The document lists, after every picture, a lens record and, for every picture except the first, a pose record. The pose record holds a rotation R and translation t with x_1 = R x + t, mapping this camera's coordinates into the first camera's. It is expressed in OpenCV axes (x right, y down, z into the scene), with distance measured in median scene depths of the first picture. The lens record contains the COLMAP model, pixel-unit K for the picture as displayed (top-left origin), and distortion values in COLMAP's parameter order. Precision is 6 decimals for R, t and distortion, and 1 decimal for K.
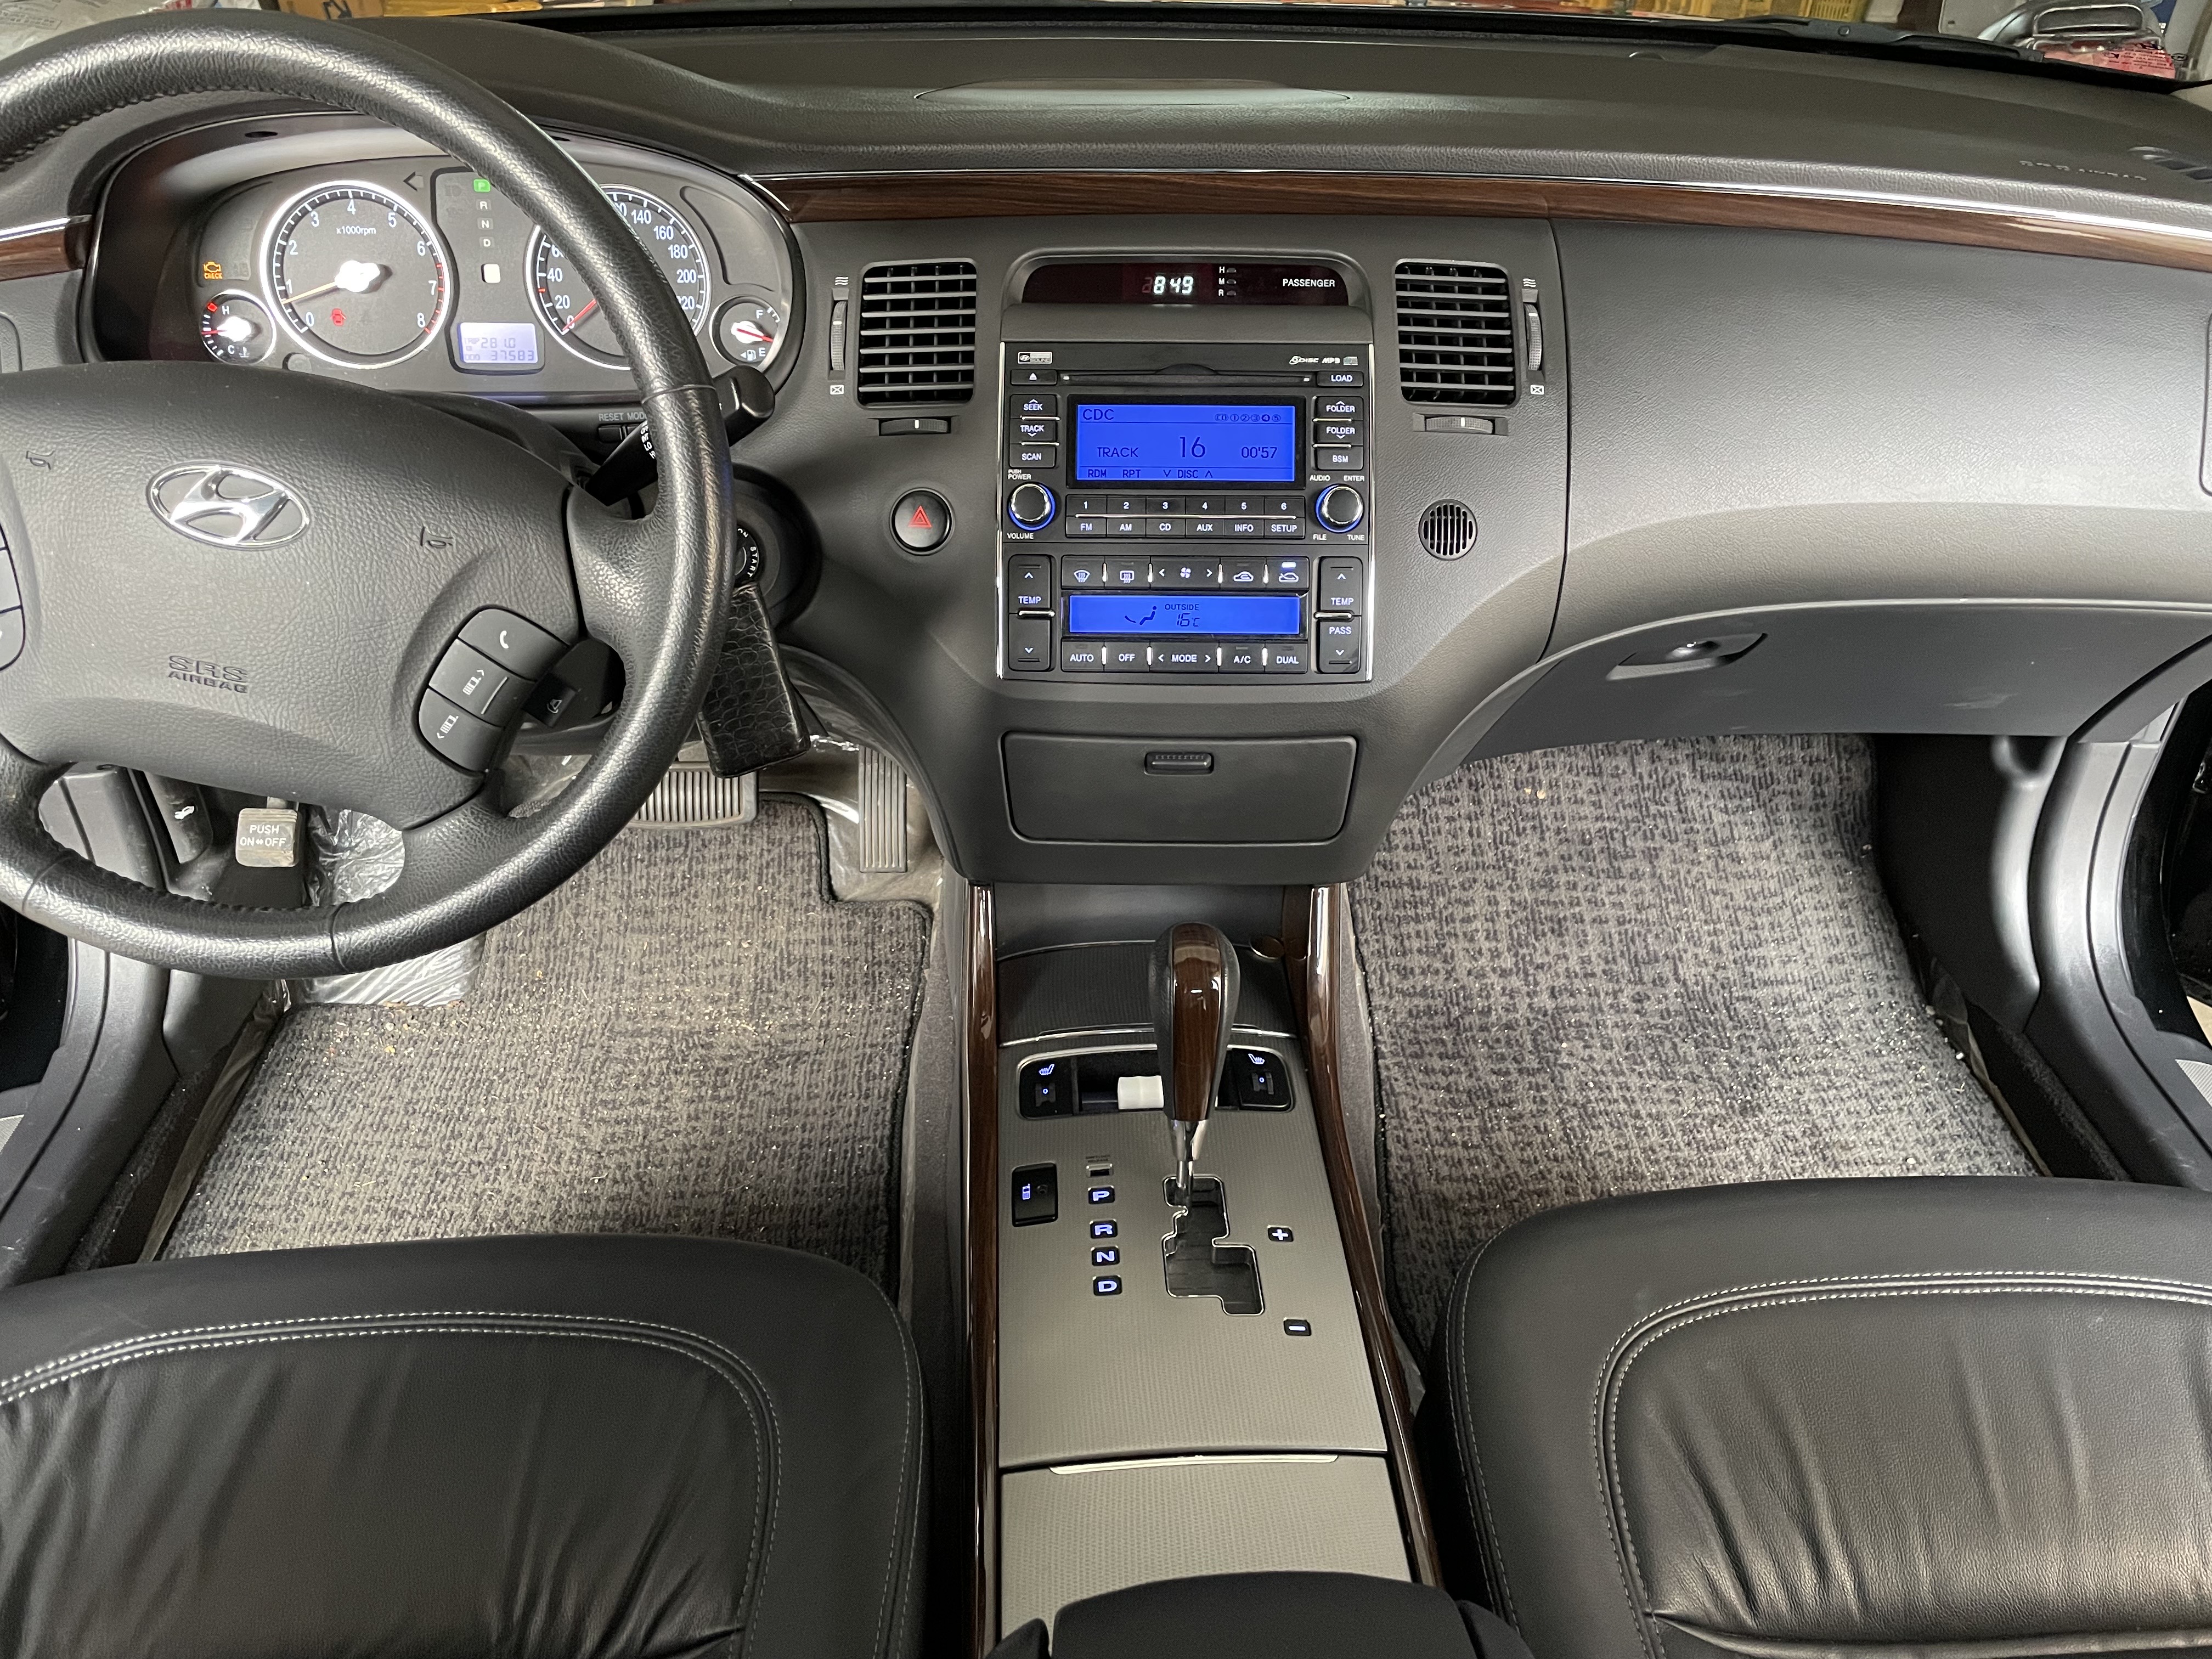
lens RADIAL K [[1663.0, 0, 1099.3], [0, 1663.0, 826.3], [0, 0, 1]] dist [0.024245, -0.037584]
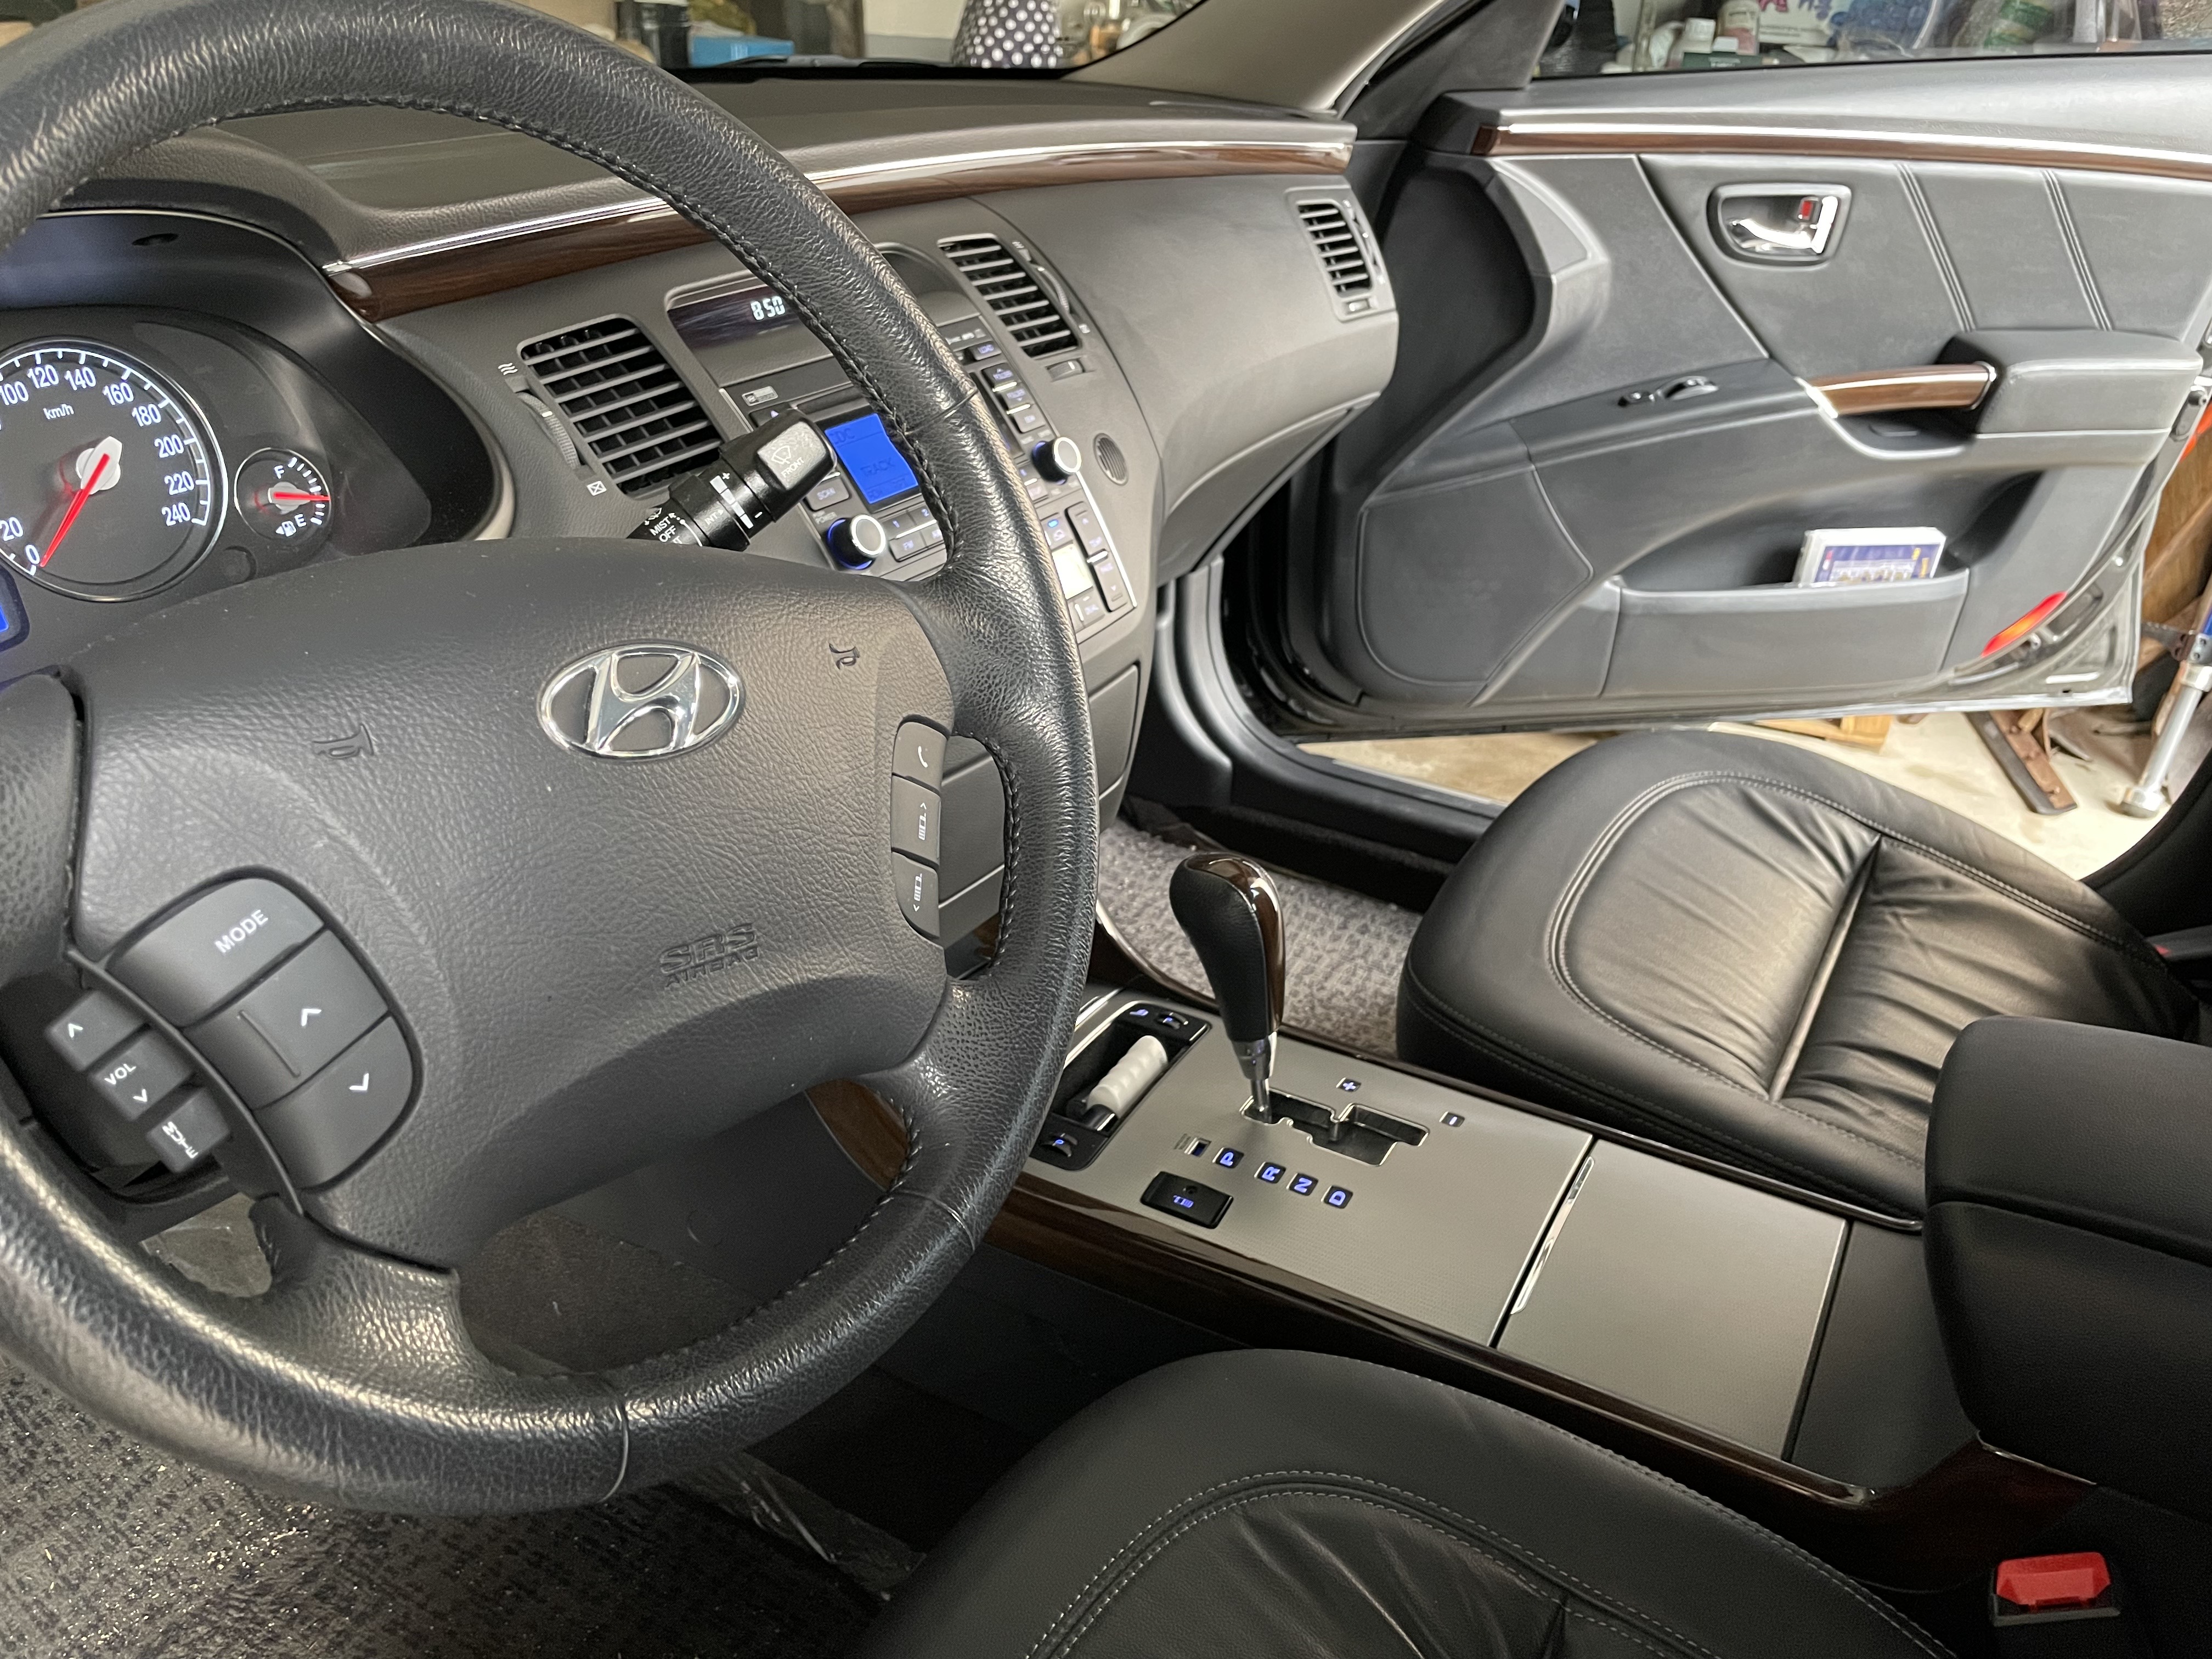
lens RADIAL K [[1663.0, 0, 1121.3], [0, 1663.0, 837.5], [0, 0, 1]] dist [0.024245, -0.037584]
pose [[0.543726, -0.409824, 0.732397, -0.616611], [0.469957, 0.871695, 0.138878, -0.099833], [-0.695343, 0.268684, 0.666564, 0.309102]]
